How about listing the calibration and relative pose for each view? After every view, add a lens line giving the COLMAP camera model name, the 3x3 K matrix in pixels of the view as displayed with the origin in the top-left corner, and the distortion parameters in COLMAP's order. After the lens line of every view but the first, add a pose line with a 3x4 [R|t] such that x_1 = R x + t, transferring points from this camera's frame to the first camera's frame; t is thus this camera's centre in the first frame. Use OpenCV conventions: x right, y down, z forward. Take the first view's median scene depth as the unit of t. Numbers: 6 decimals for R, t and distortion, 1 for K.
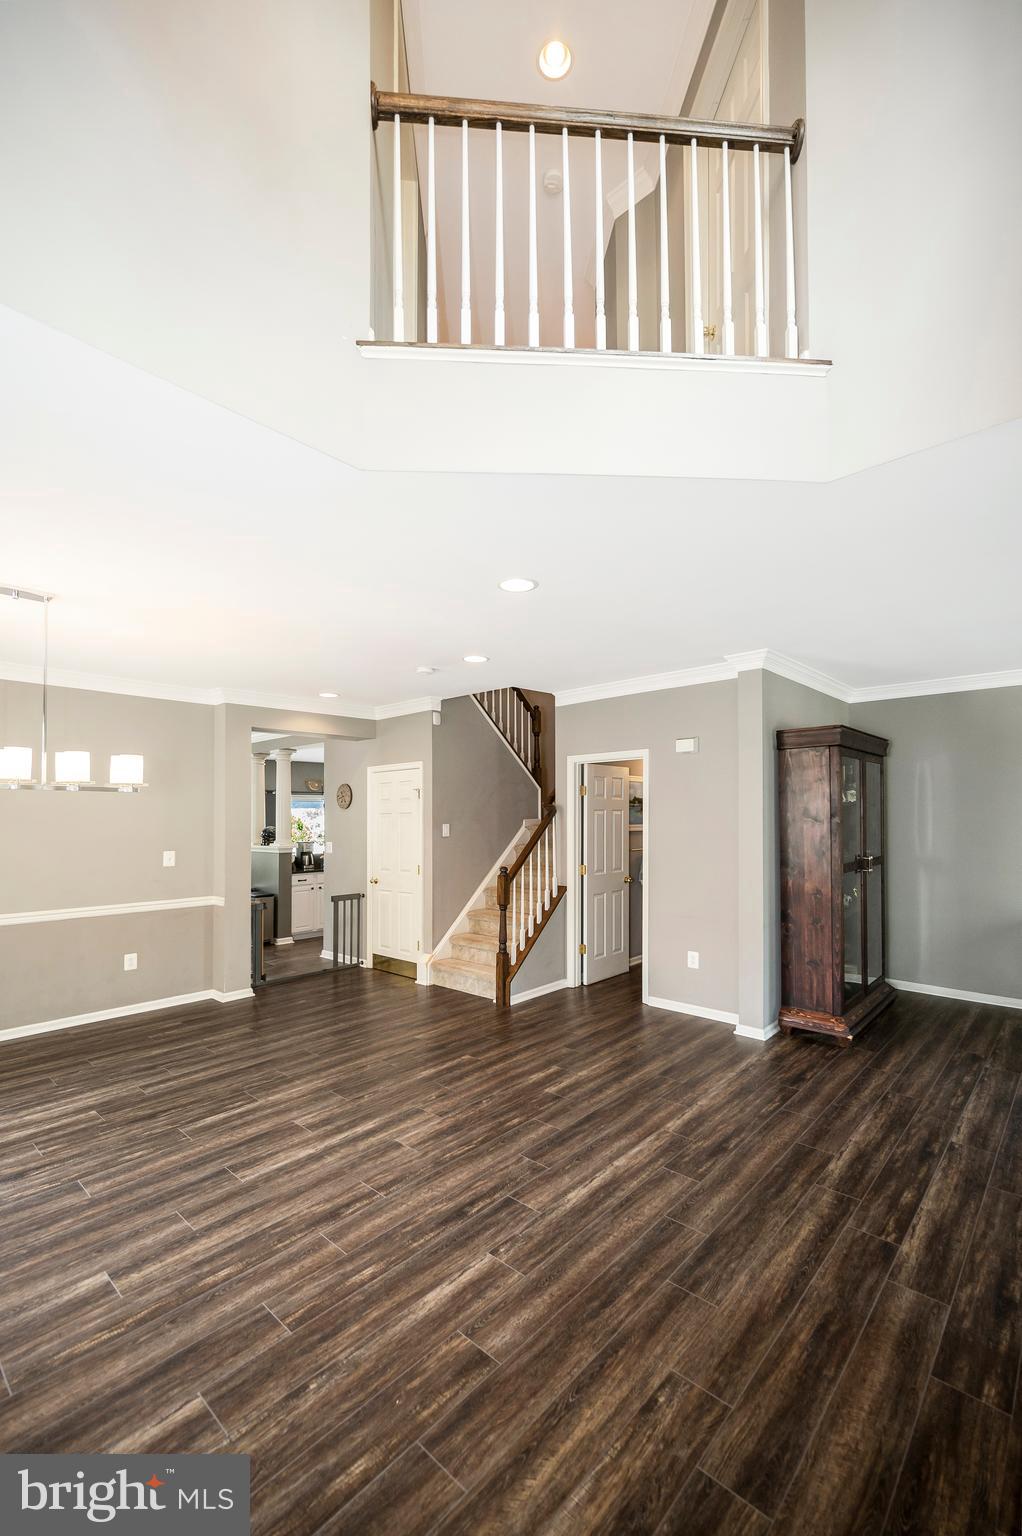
lens RADIAL K [[636.9, 0, 501.8], [0, 636.9, 811.6], [0, 0, 1]] dist [0.001211, 0.000195]
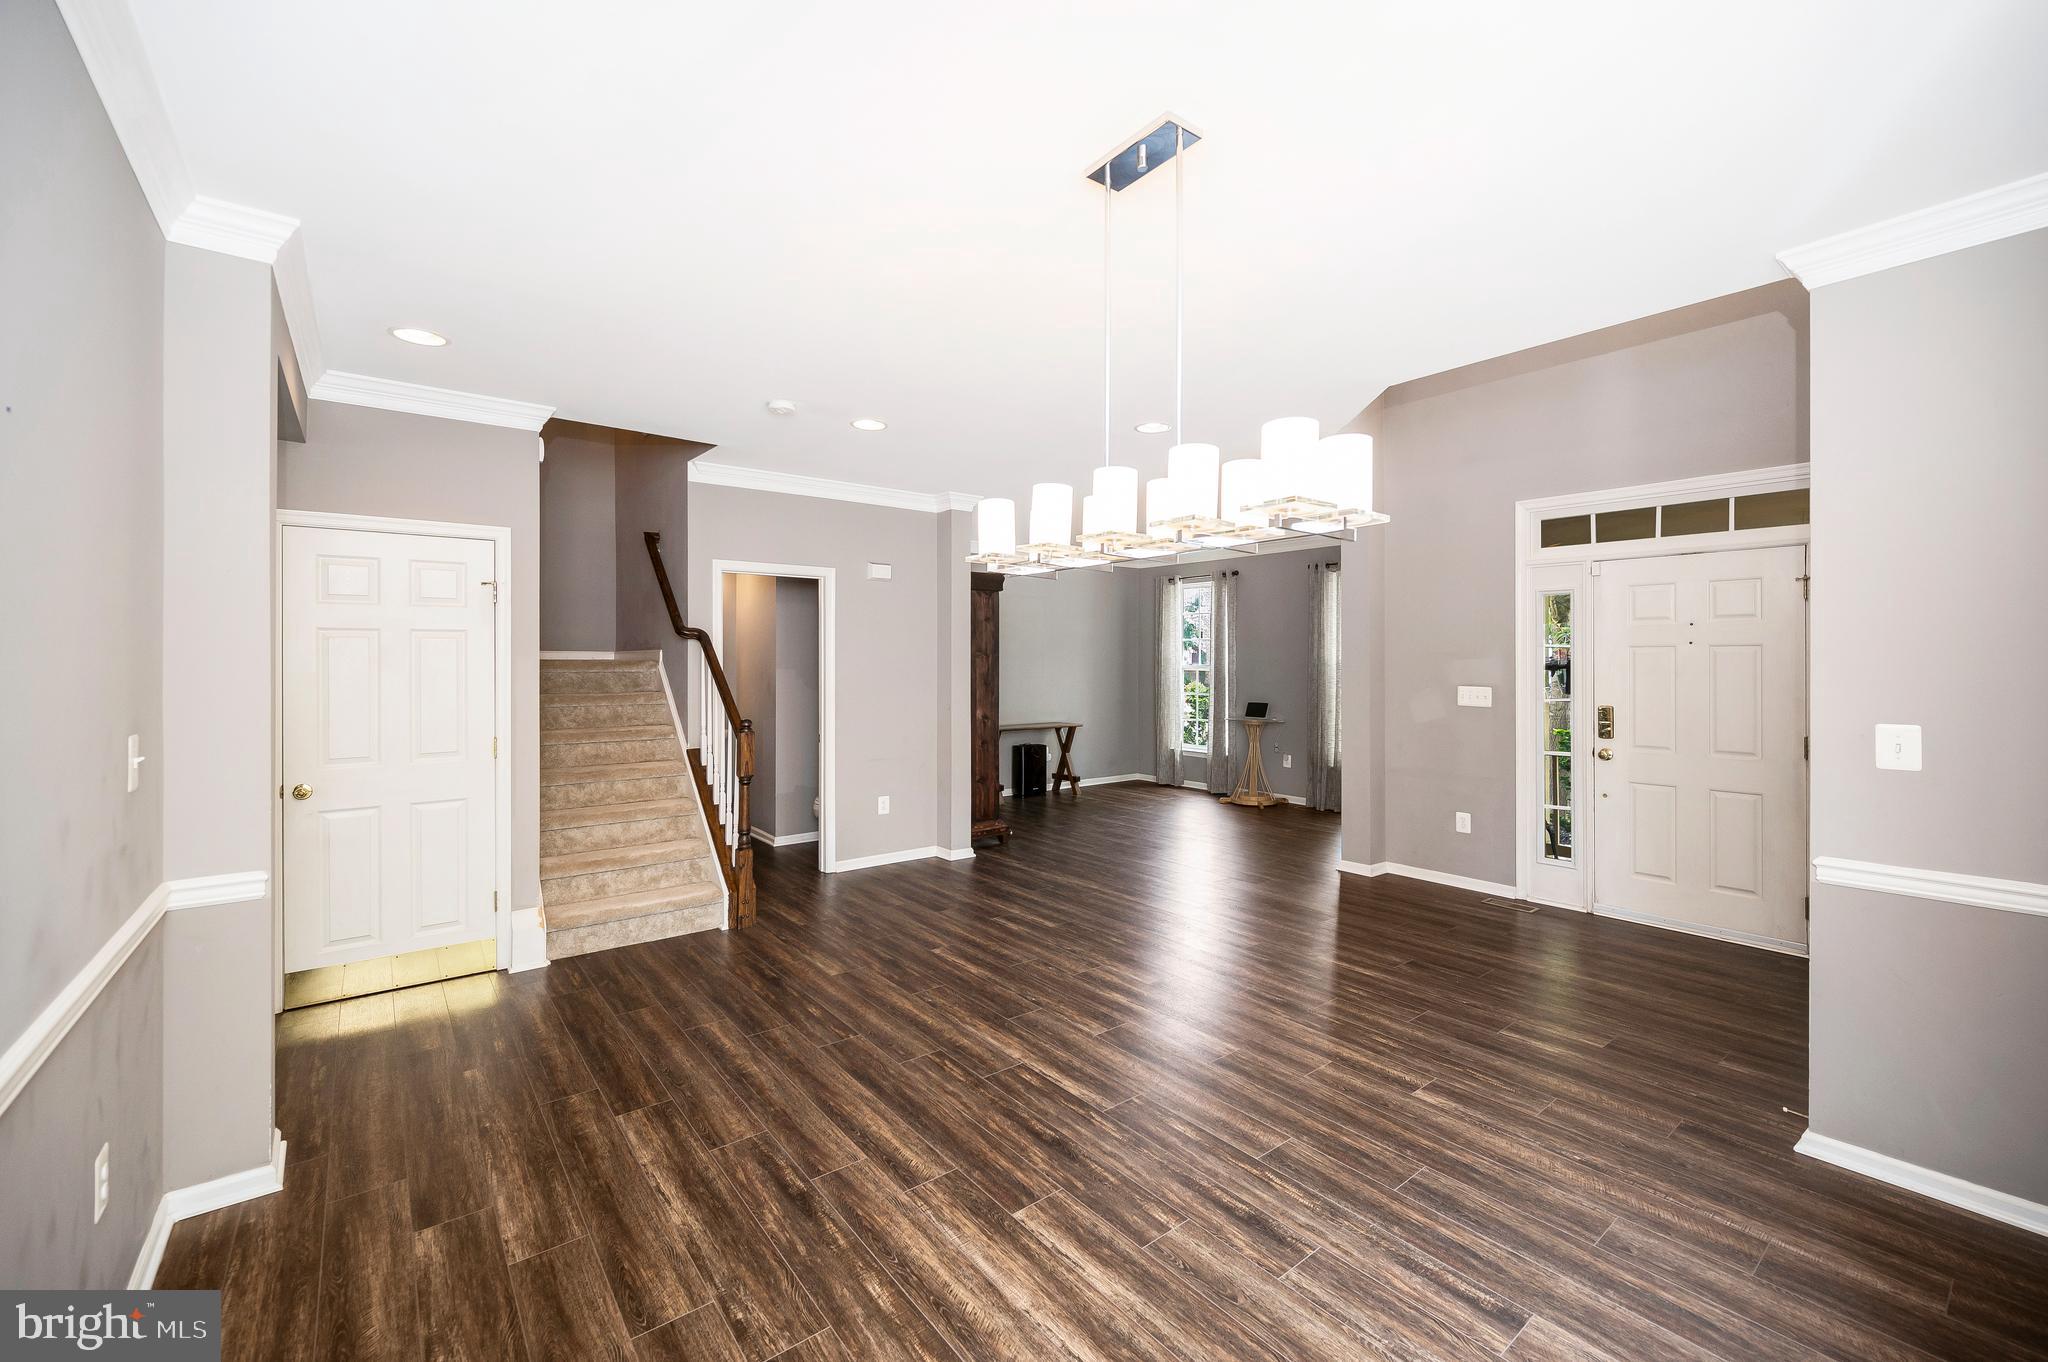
lens RADIAL K [[849.2, 0, 1030.5], [0, 849.2, 668.1], [0, 0, 1]] dist [0.001211, 0.000195]
pose [[0.149235, 0.002515, 0.988799, -1.199448], [-0.010564, 0.999944, -0.000949, 0.046828], [-0.988745, -0.010304, 0.149253, 0.835028]]
